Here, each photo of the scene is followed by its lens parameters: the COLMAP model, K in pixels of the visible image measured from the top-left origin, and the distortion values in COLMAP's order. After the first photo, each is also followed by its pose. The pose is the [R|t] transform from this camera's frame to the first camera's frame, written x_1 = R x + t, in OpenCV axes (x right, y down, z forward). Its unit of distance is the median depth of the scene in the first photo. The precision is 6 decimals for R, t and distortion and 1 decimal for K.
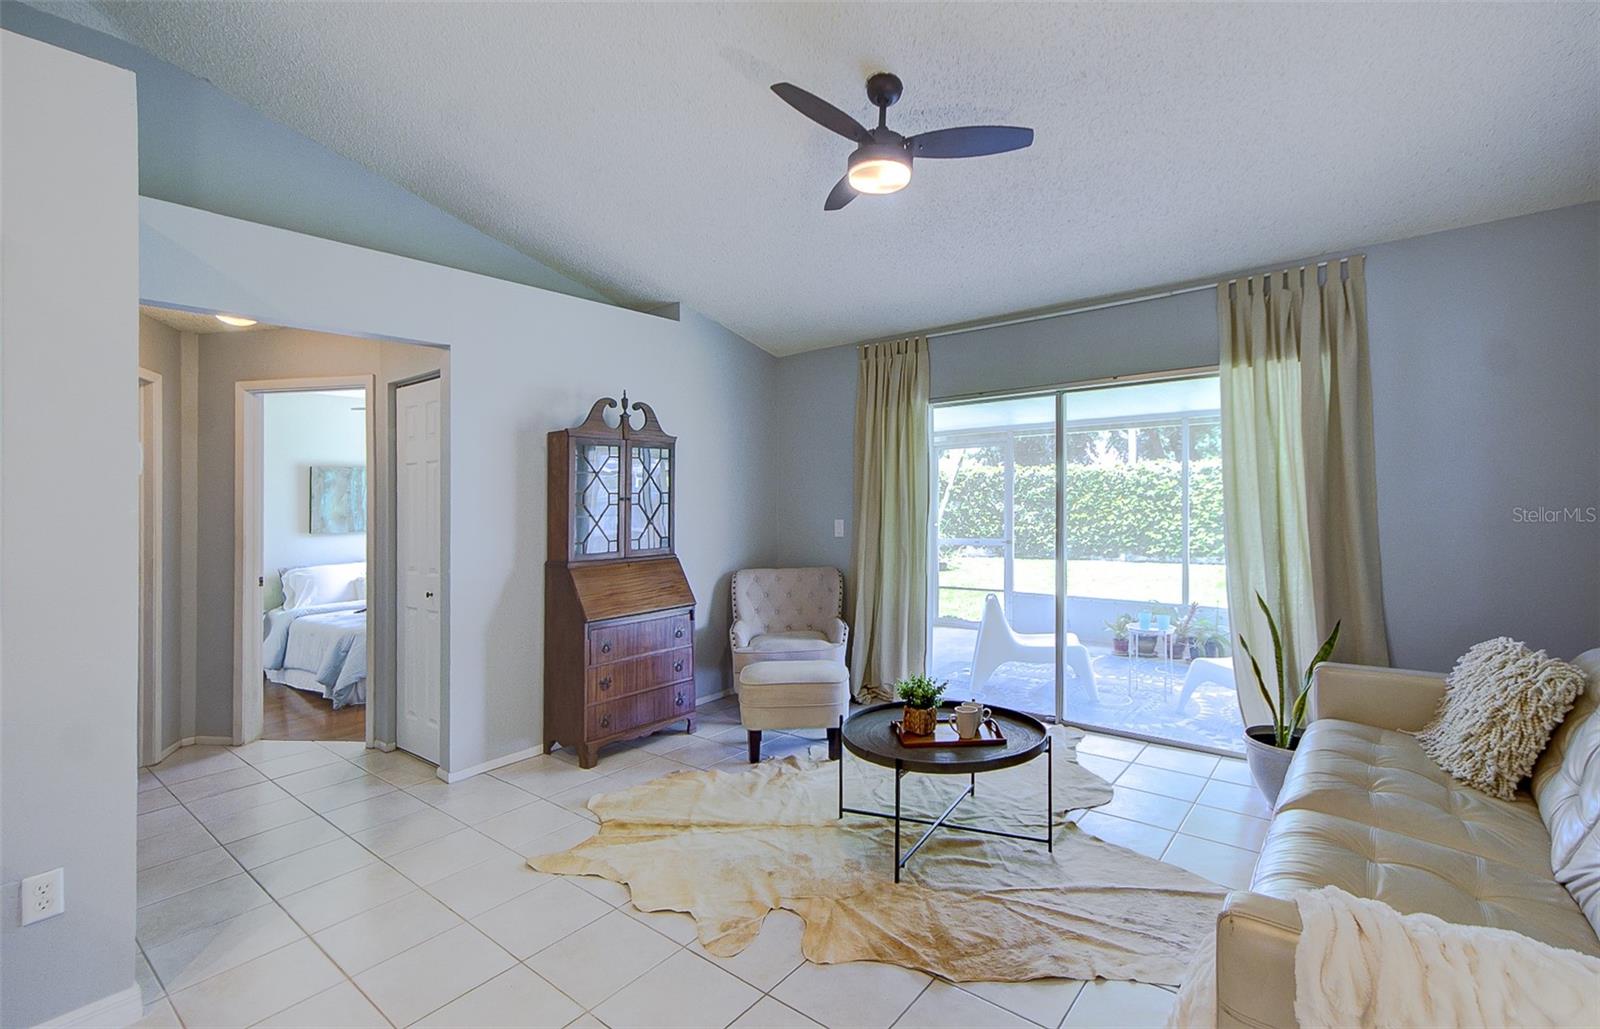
lens RADIAL K [[712.1, 0, 805.3], [0, 712.1, 518.6], [0, 0, 1]] dist [-0.013708, 0.013641]
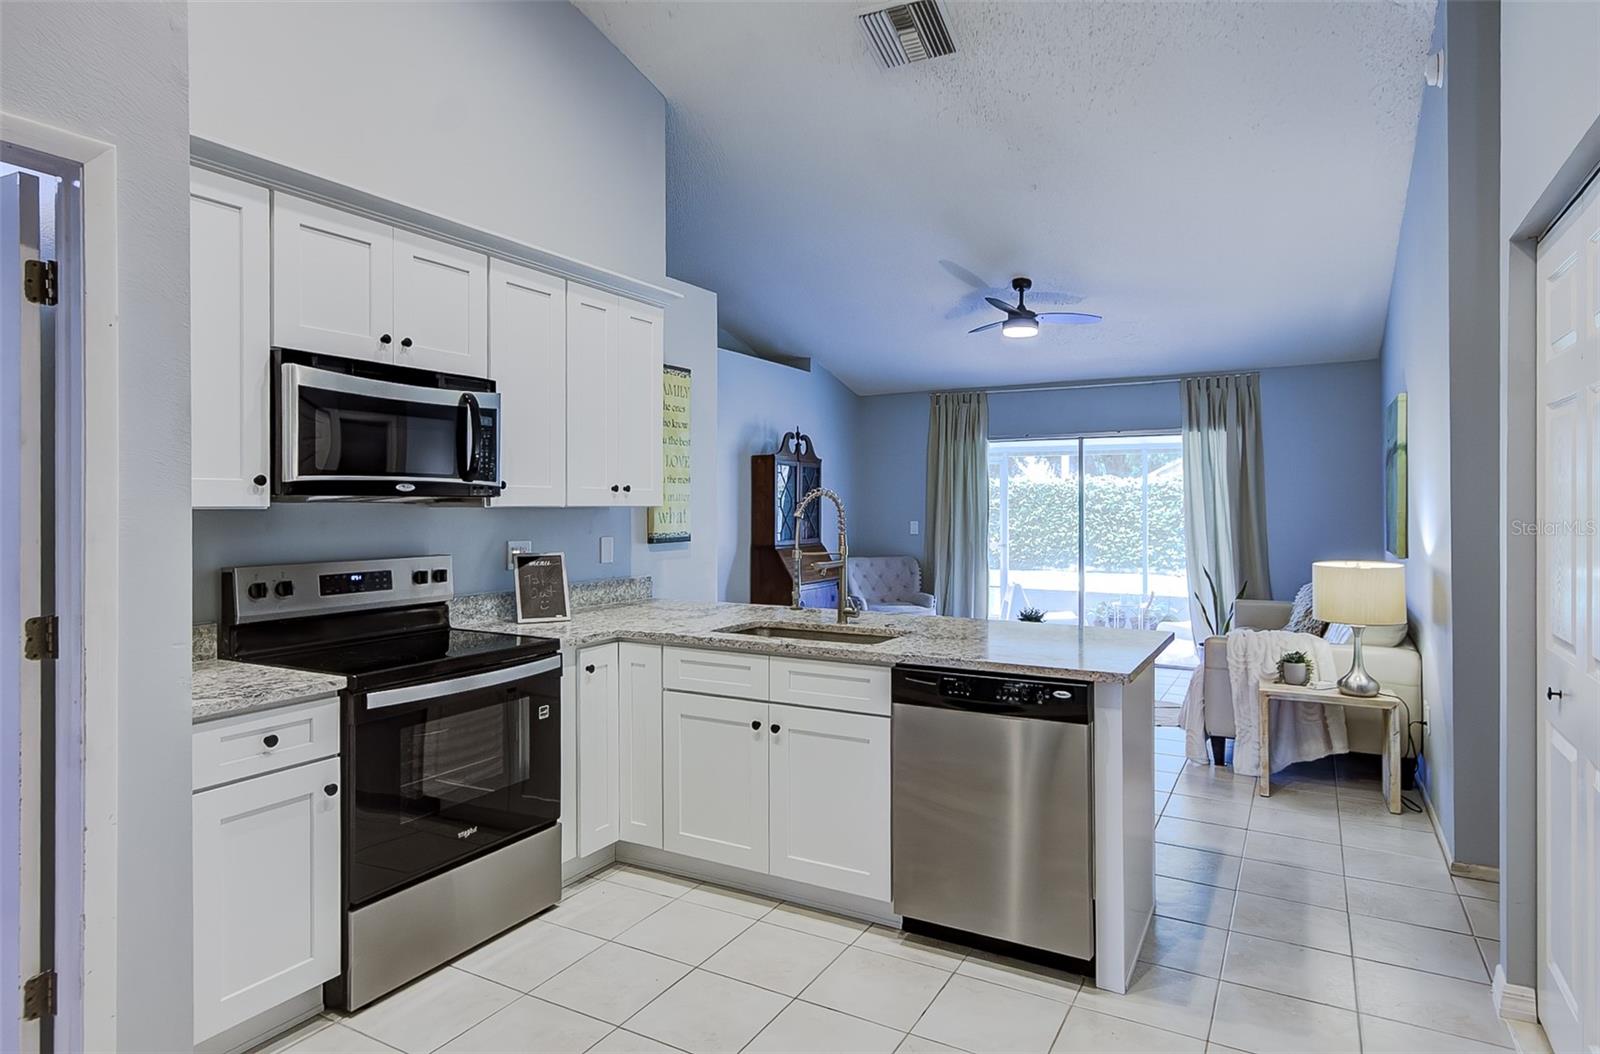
lens RADIAL K [[896.3, 0, 811.5], [0, 896.3, 498.4], [0, 0, 1]] dist [0.006299, 0.001469]
pose [[0.984387, 0.021710, 0.174676, -0.541792], [-0.015047, 0.999111, -0.039378, 0.034030], [-0.175376, 0.036134, 0.983838, -0.776826]]
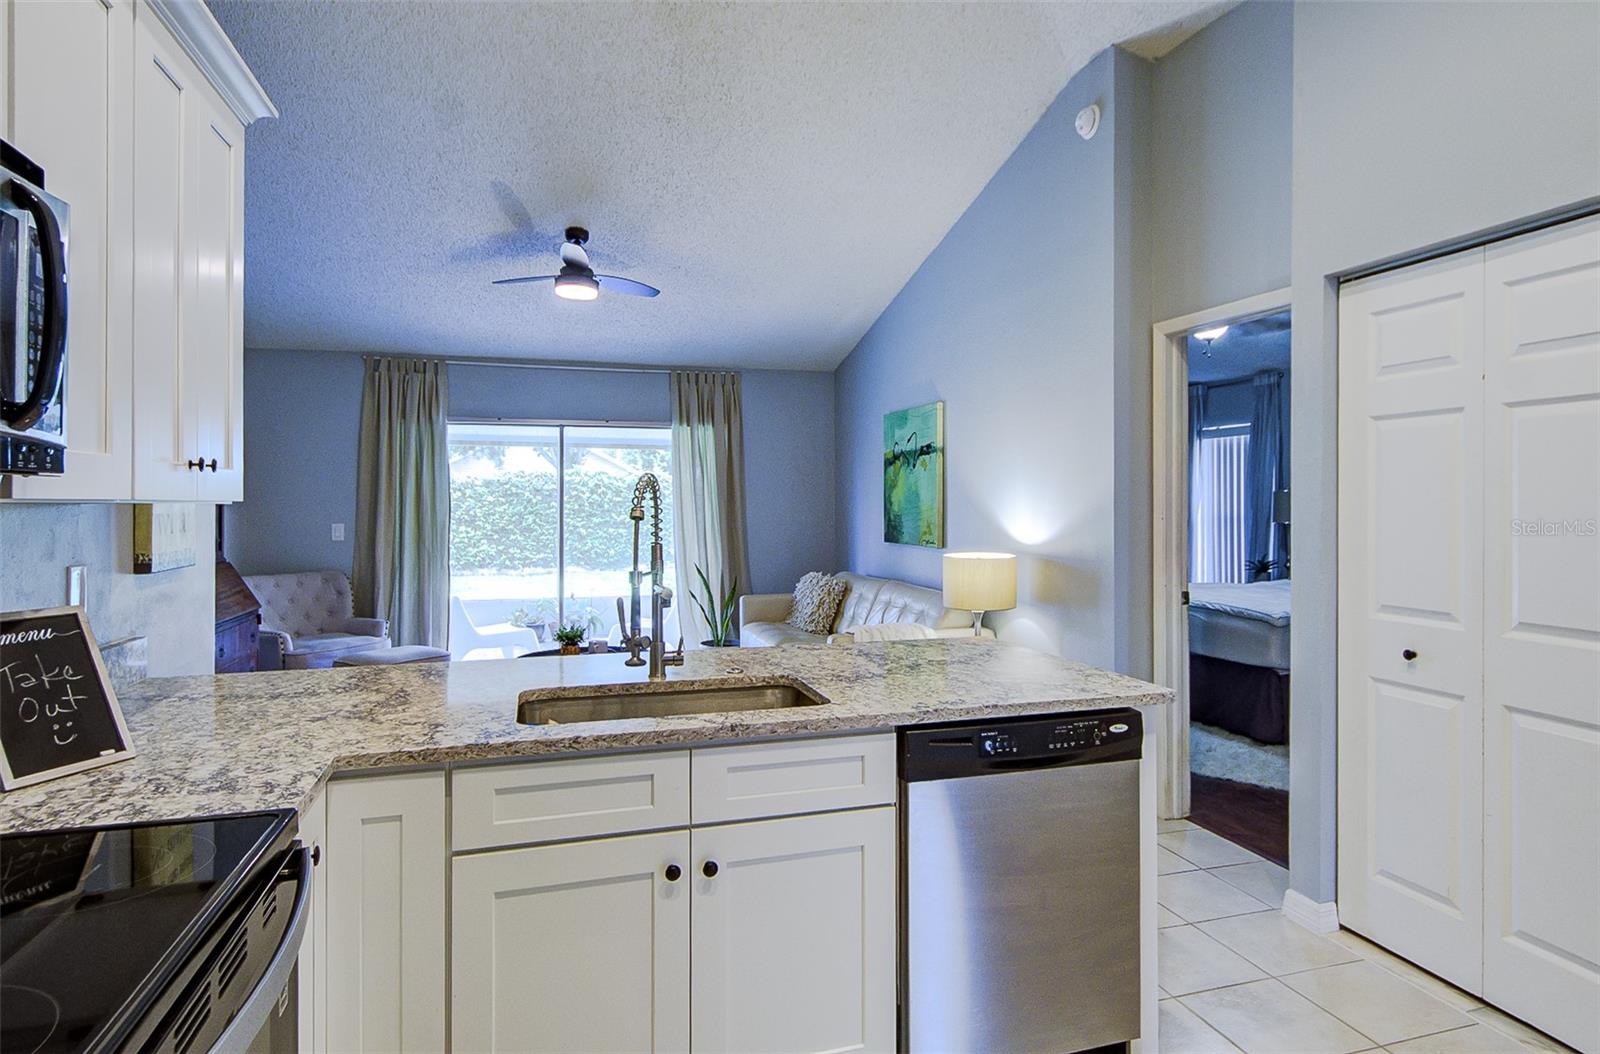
lens RADIAL K [[896.3, 0, 811.5], [0, 896.3, 498.4], [0, 0, 1]] dist [0.006299, 0.001469]
pose [[0.553438, 0.023602, 0.832556, -0.793689], [0.013954, 0.999195, -0.037601, 0.028370], [-0.832774, 0.032428, 0.552663, -0.316586]]
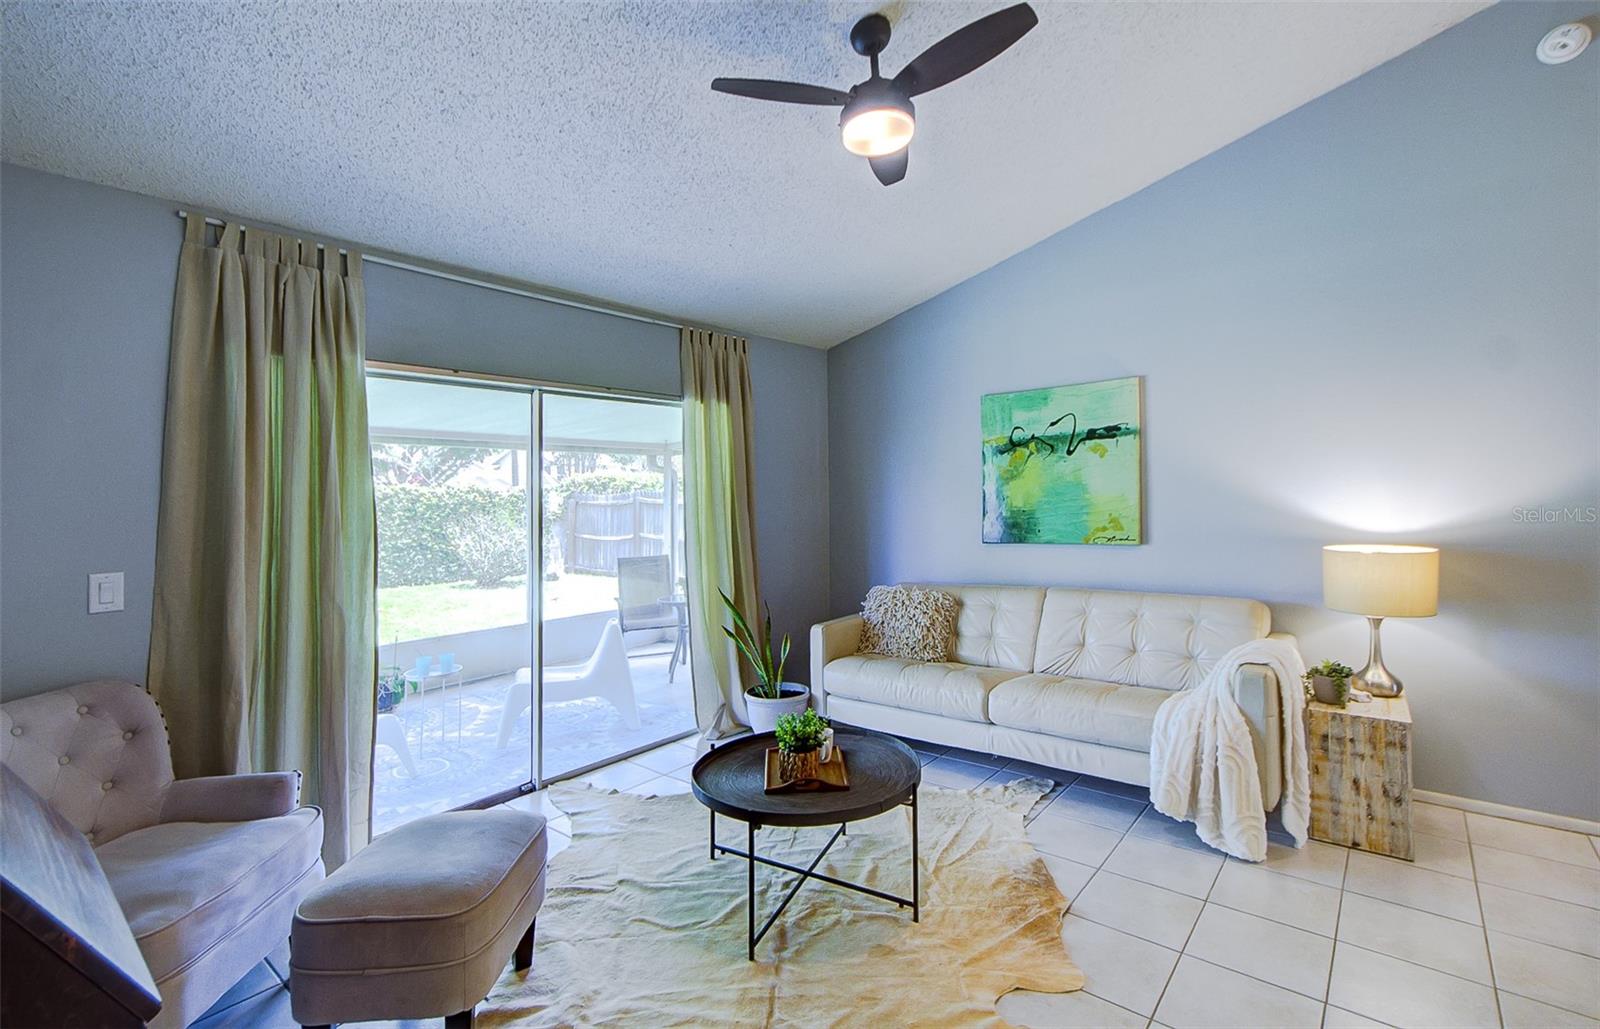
lens RADIAL K [[712.1, 0, 805.3], [0, 712.1, 518.6], [0, 0, 1]] dist [-0.013708, 0.013641]
pose [[0.025107, -0.004566, 0.999674, -0.492707], [0.060658, 0.998154, 0.003035, -0.009970], [-0.997843, 0.060562, 0.025338, 0.685162]]
